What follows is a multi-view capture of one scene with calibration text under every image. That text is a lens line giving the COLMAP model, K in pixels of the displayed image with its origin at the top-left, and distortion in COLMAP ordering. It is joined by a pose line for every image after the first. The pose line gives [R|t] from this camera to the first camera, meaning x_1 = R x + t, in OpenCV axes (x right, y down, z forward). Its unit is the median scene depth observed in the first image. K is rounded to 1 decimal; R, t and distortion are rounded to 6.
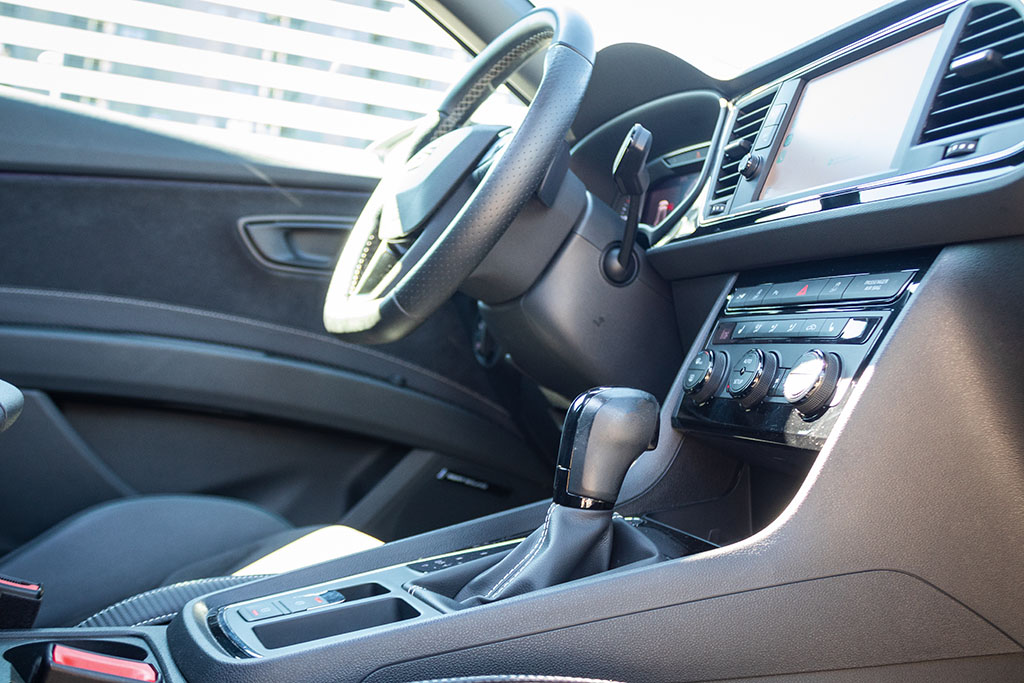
lens RADIAL K [[1302.6, 0, 512.1], [0, 1302.6, 315.0], [0, 0, 1]] dist [-0.151319, 0.489216]
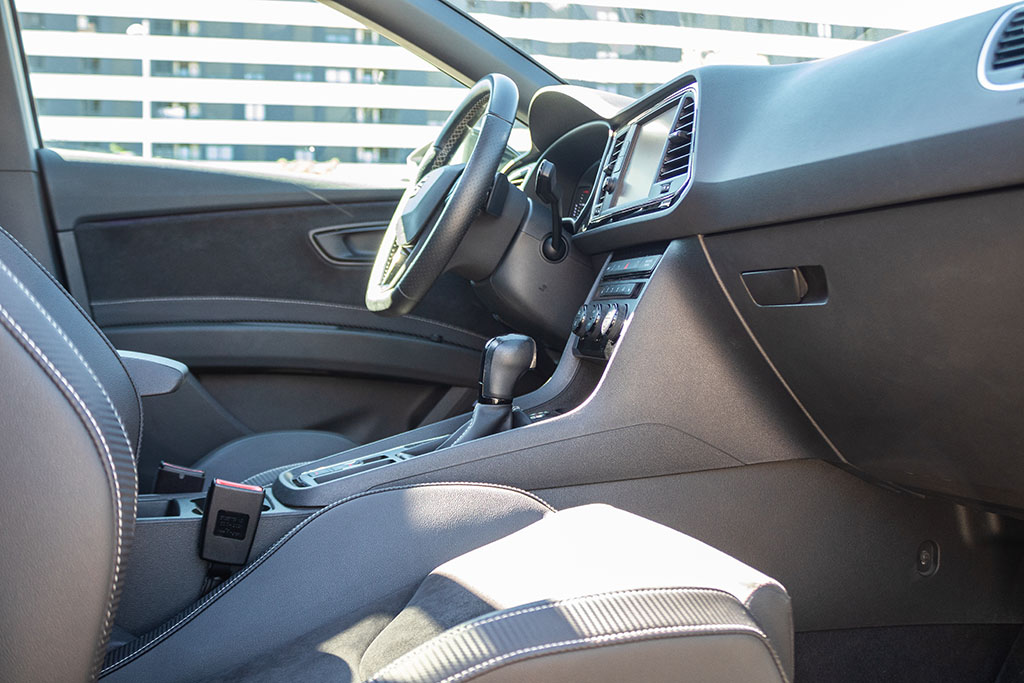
lens RADIAL K [[2091.6, 0, 512.0], [0, 2091.6, 341.5], [0, 0, 1]] dist [-0.014142, 0.007644]
pose [[0.981573, -0.086435, -0.170420, 0.436231], [0.096621, 0.993941, 0.052391, -0.063226], [0.164859, -0.067892, 0.983978, -1.368758]]
